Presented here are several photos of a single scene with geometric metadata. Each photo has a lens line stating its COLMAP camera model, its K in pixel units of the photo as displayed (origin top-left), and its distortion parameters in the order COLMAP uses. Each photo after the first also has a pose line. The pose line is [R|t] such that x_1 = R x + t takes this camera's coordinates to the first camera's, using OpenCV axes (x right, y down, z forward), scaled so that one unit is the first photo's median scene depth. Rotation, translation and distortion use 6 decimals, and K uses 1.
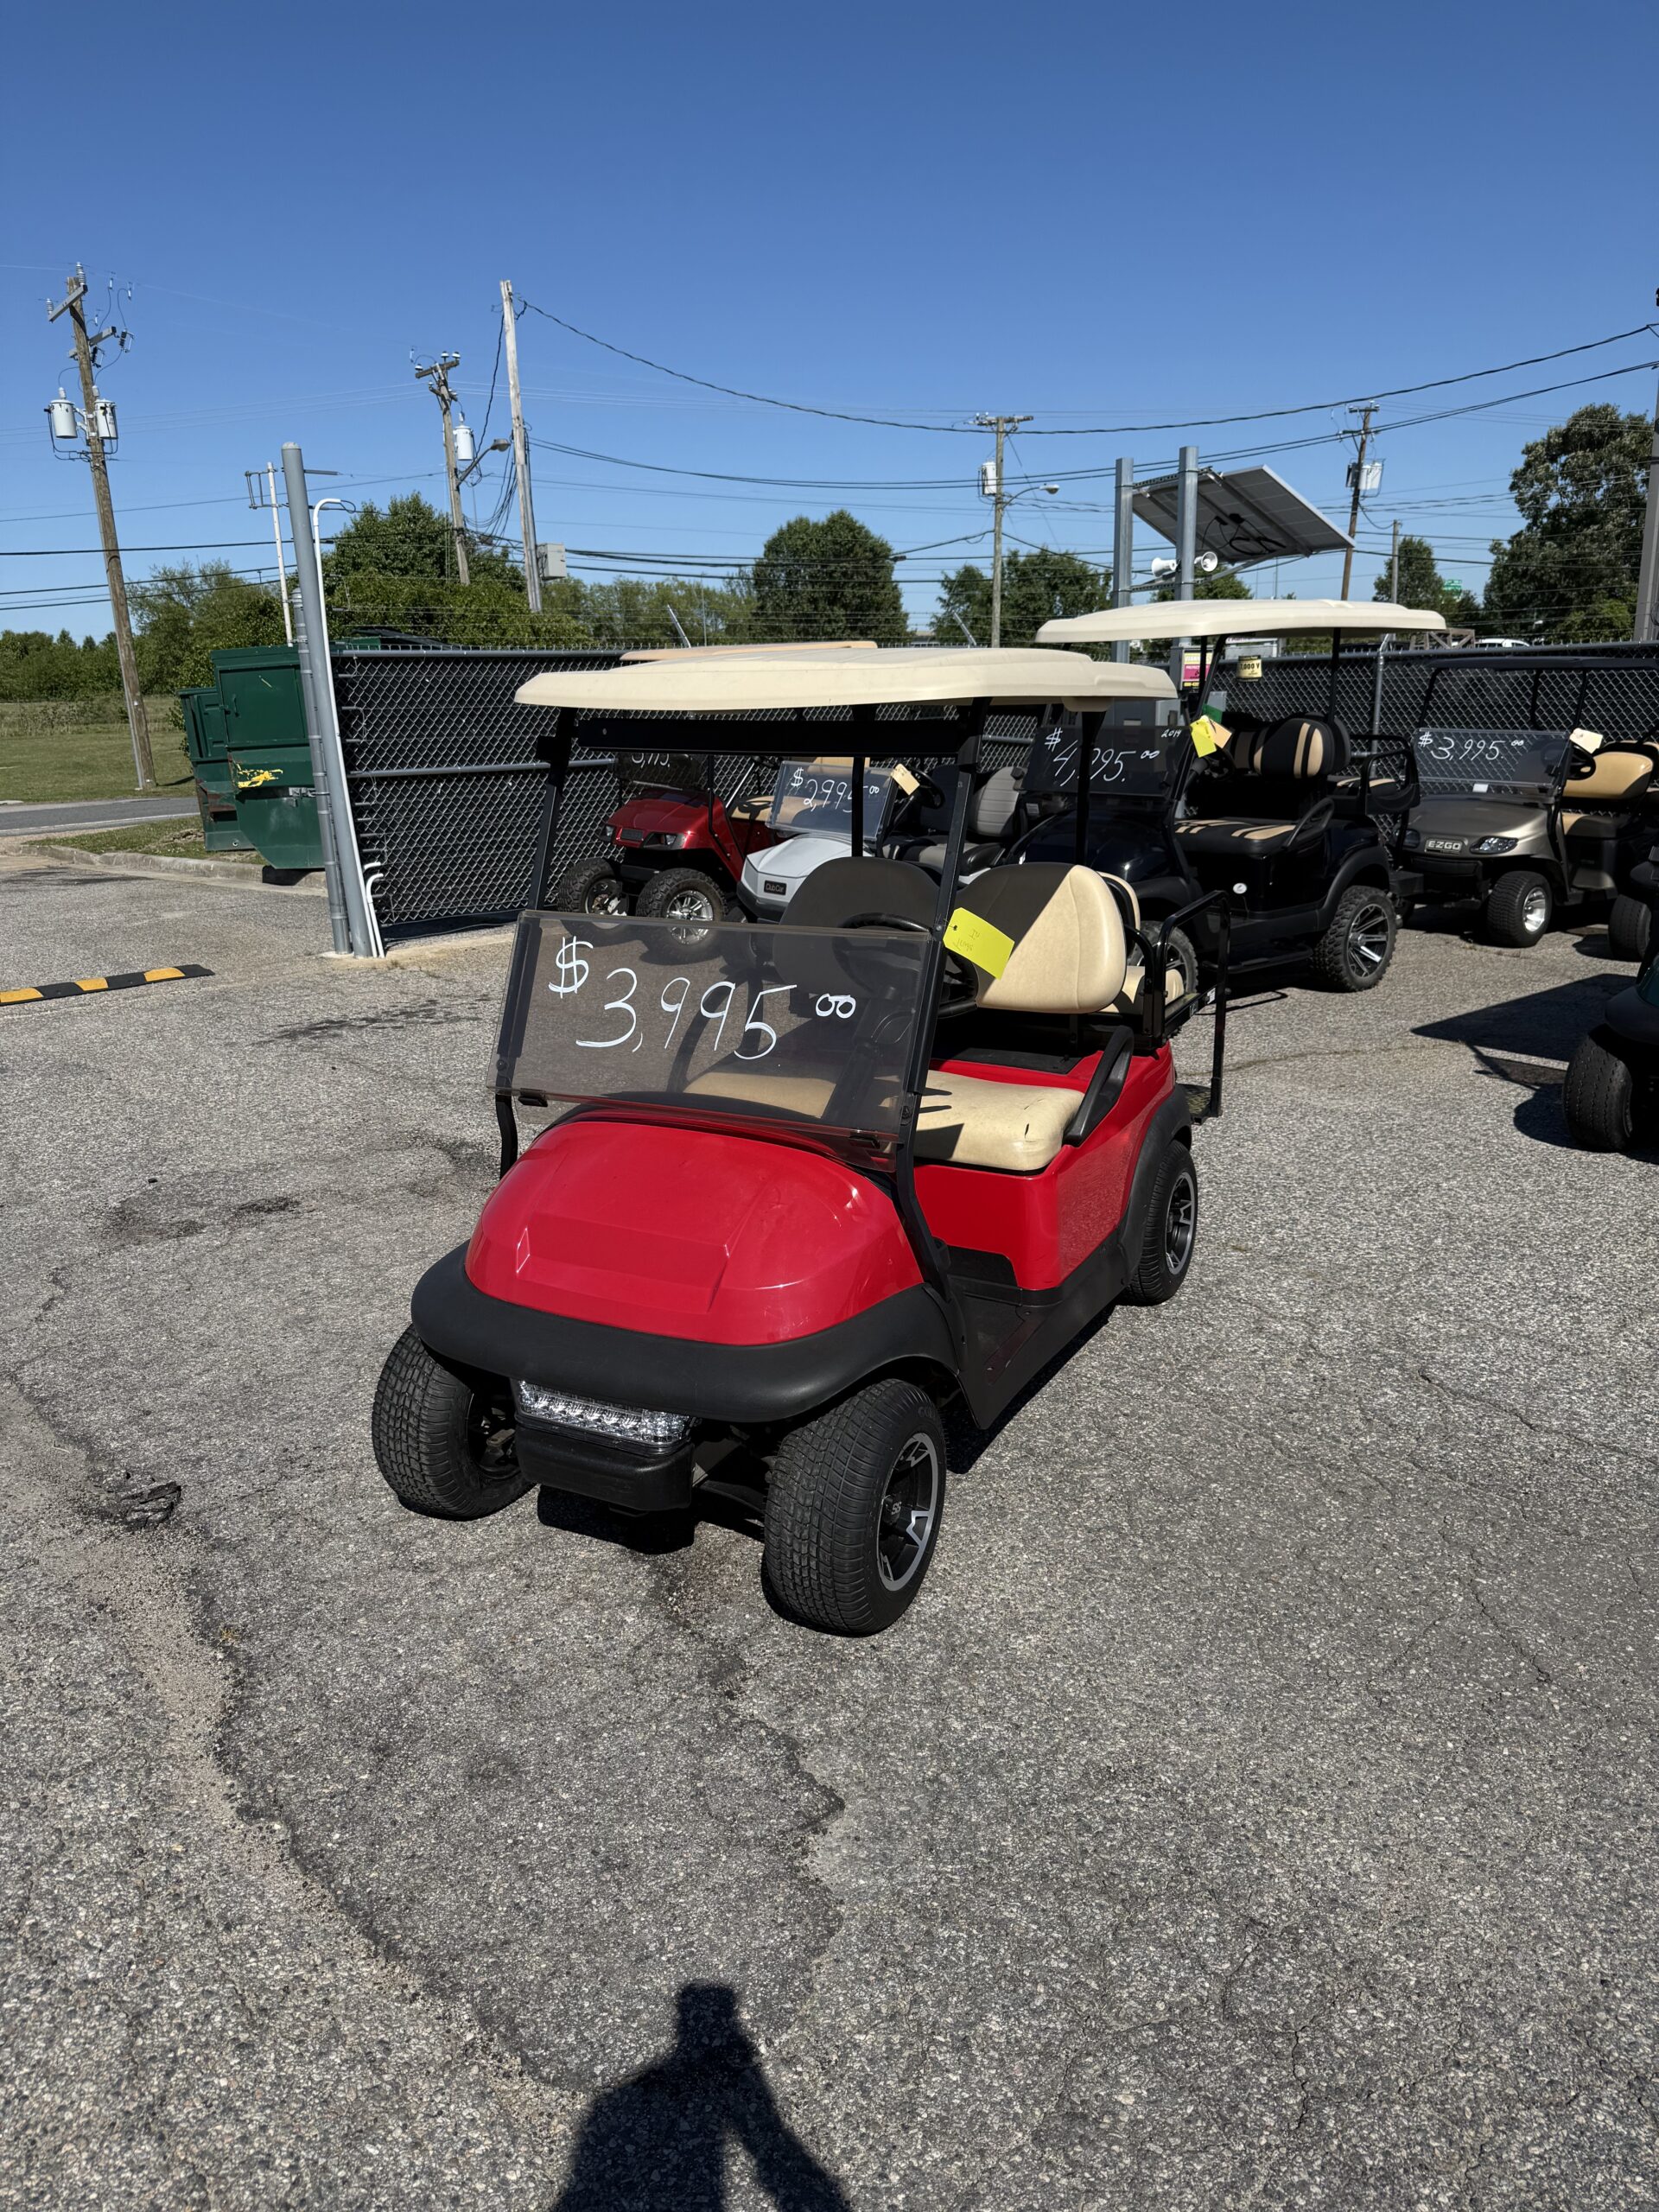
lens RADIAL K [[1583.3, 0, 848.9], [0, 1583.3, 1121.8], [0, 0, 1]] dist [0.021347, -0.031338]
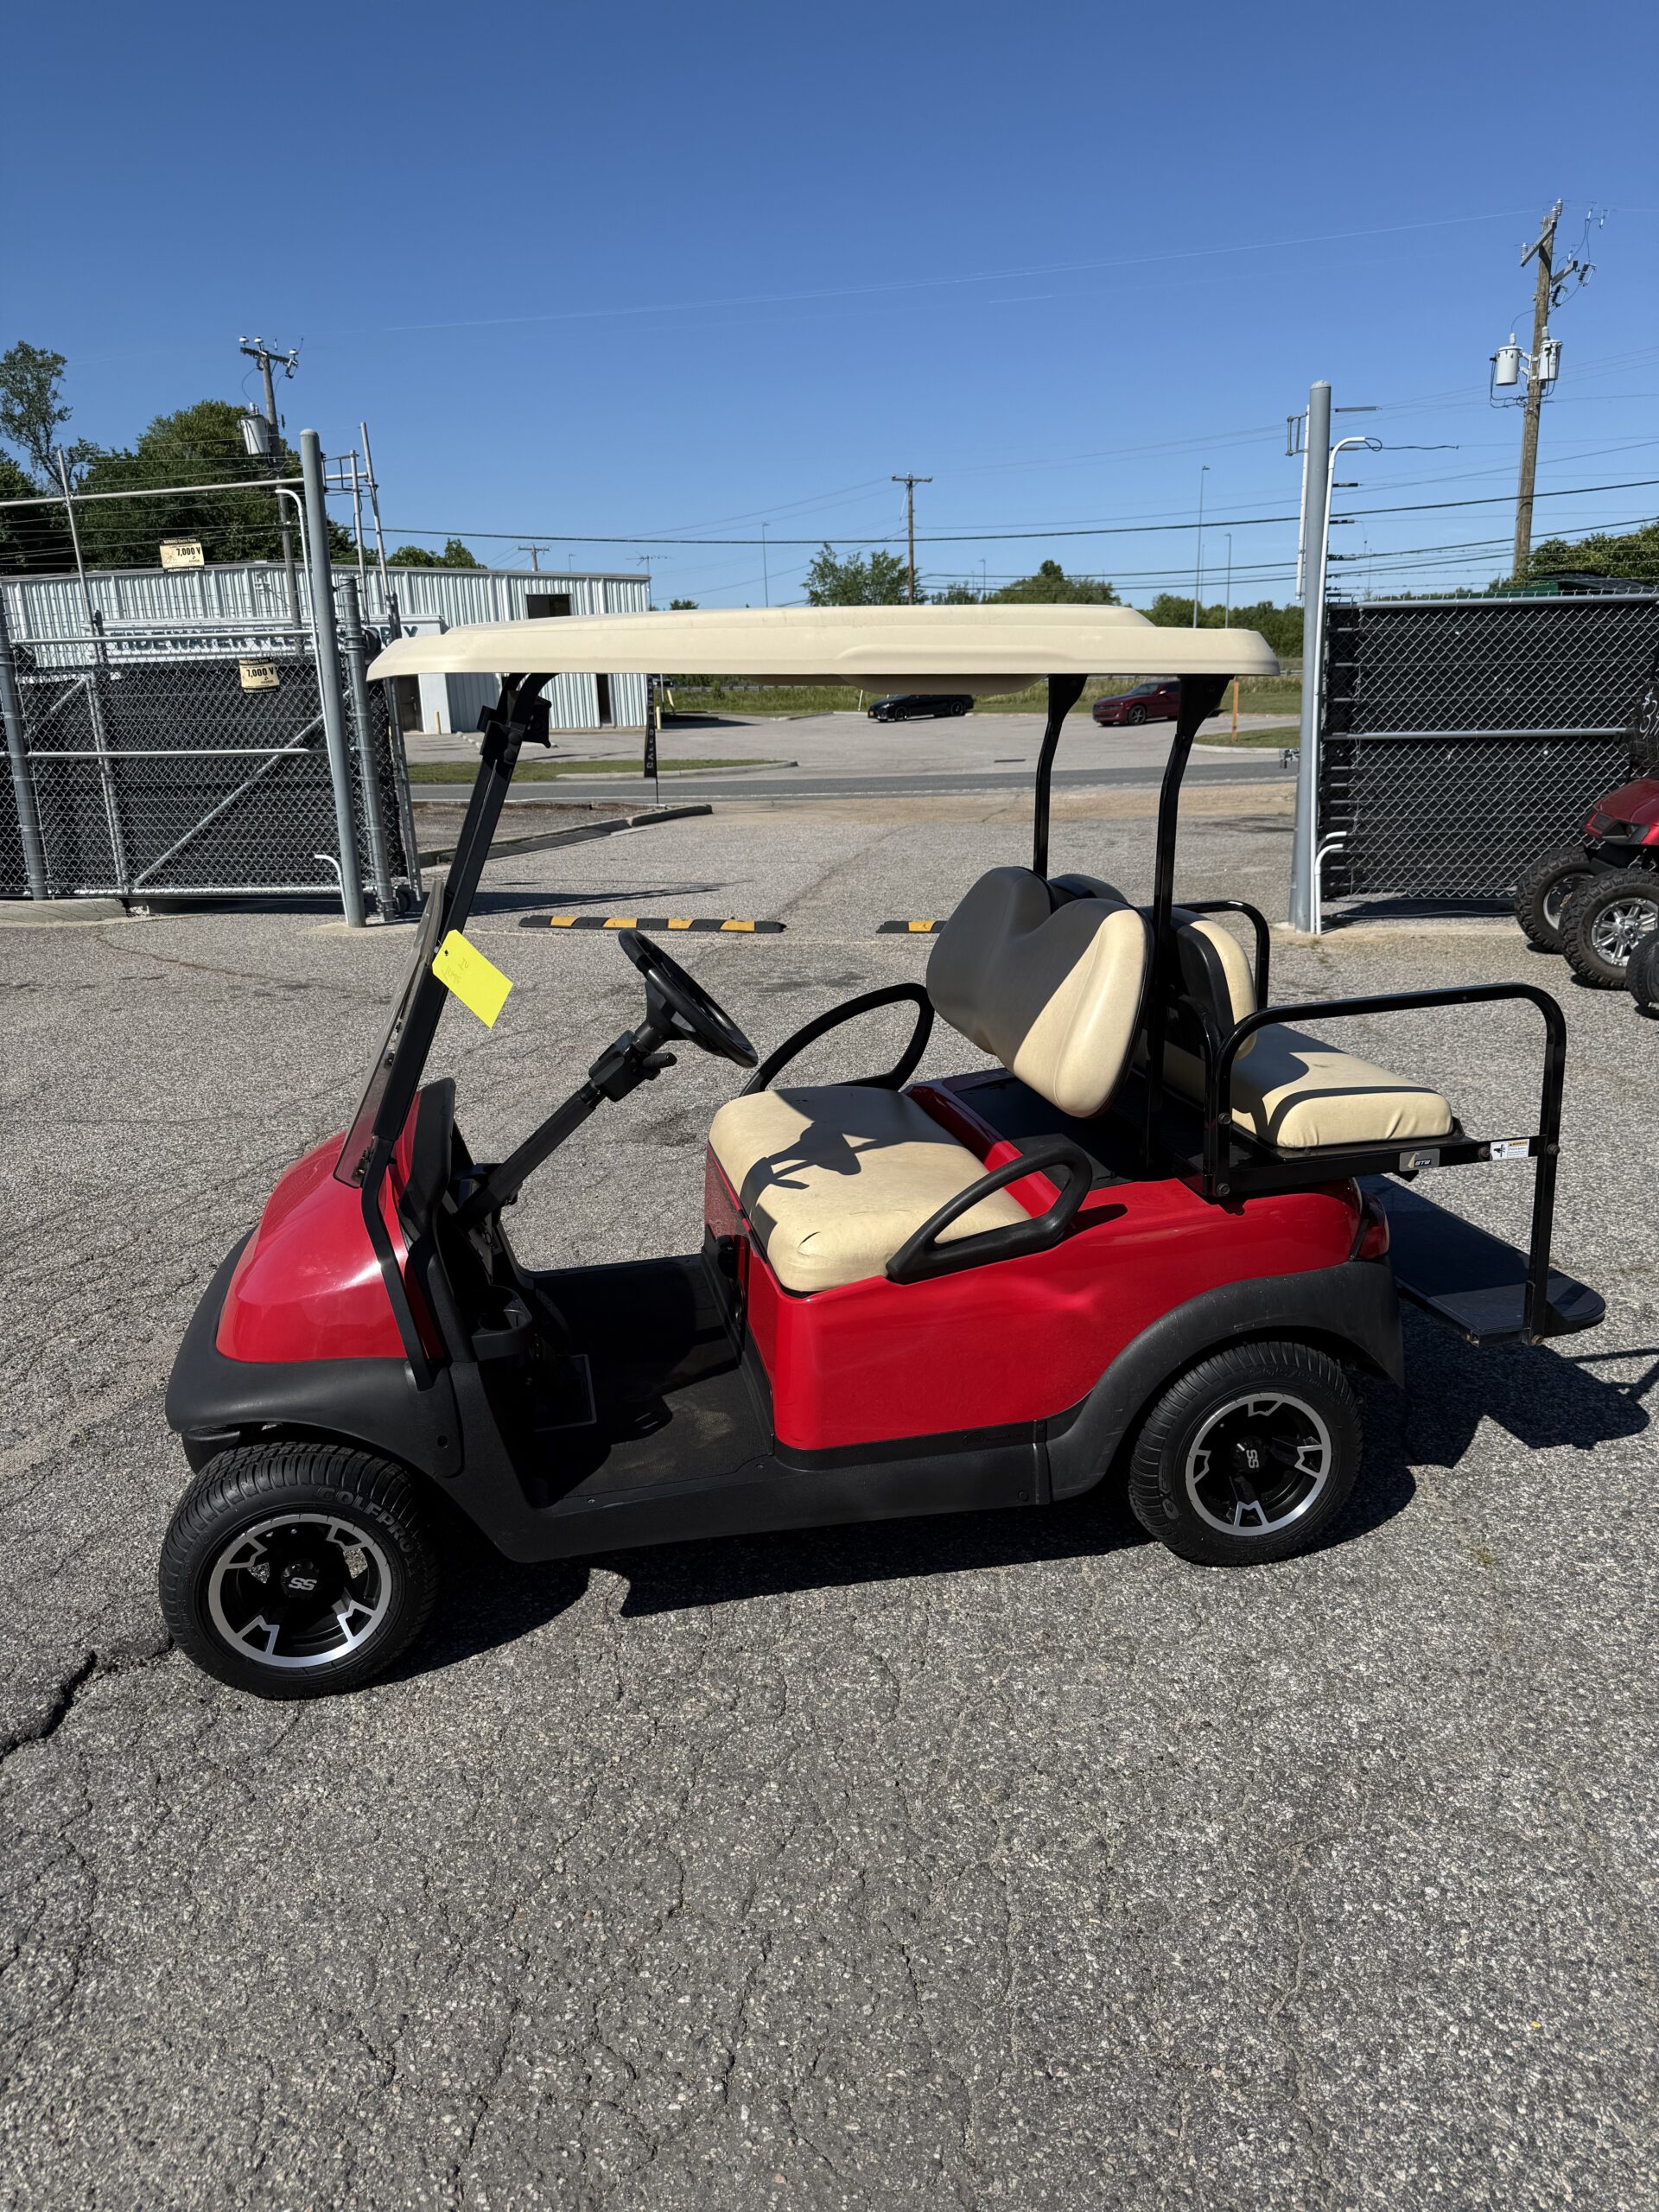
lens RADIAL K [[1583.3, 0, 829.2], [0, 1583.3, 1116.8], [0, 0, 1]] dist [0.021347, -0.031338]
pose [[0.628722, 0.219691, -0.745952, 0.253883], [-0.198996, 0.972777, 0.118770, -0.054363], [0.751737, 0.073768, 0.655324, 0.187415]]
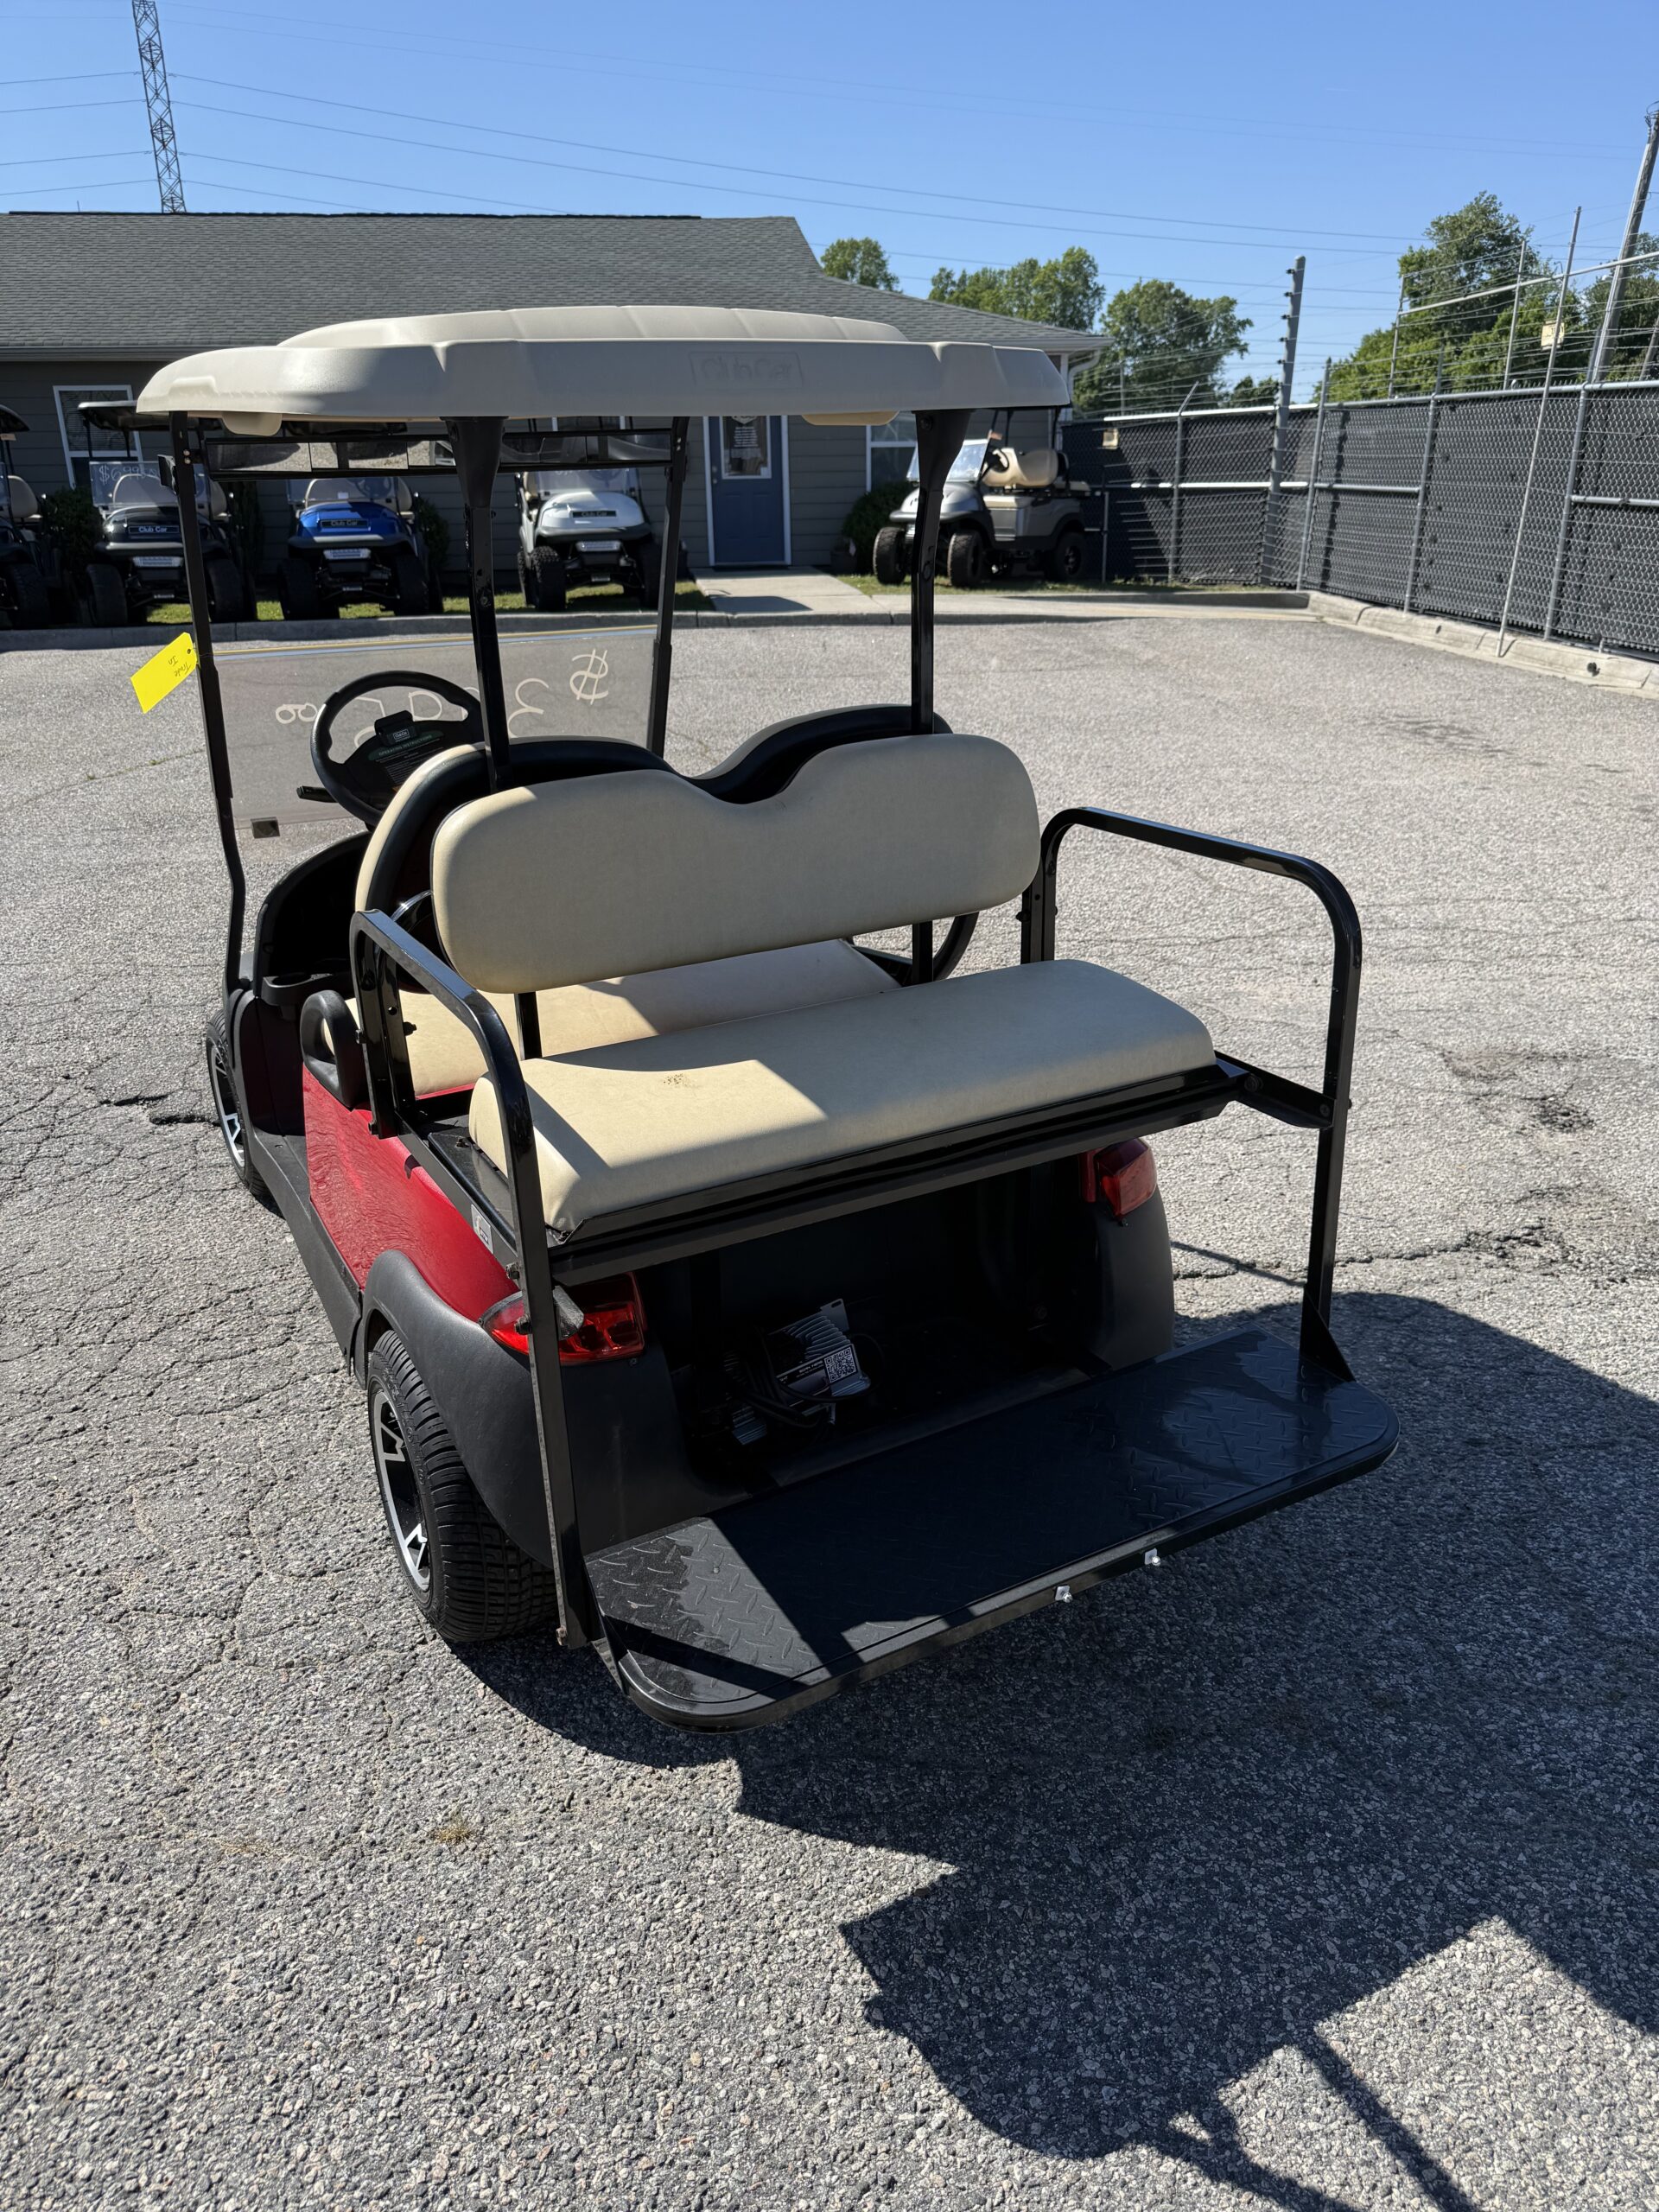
lens RADIAL K [[1583.3, 0, 852.5], [0, 1583.3, 1120.8], [0, 0, 1]] dist [0.021347, -0.031338]
pose [[-0.561826, 0.345742, -0.751541, 0.214042], [-0.193698, 0.828242, 0.525829, -0.149651], [0.804259, 0.440996, -0.398359, 0.567631]]
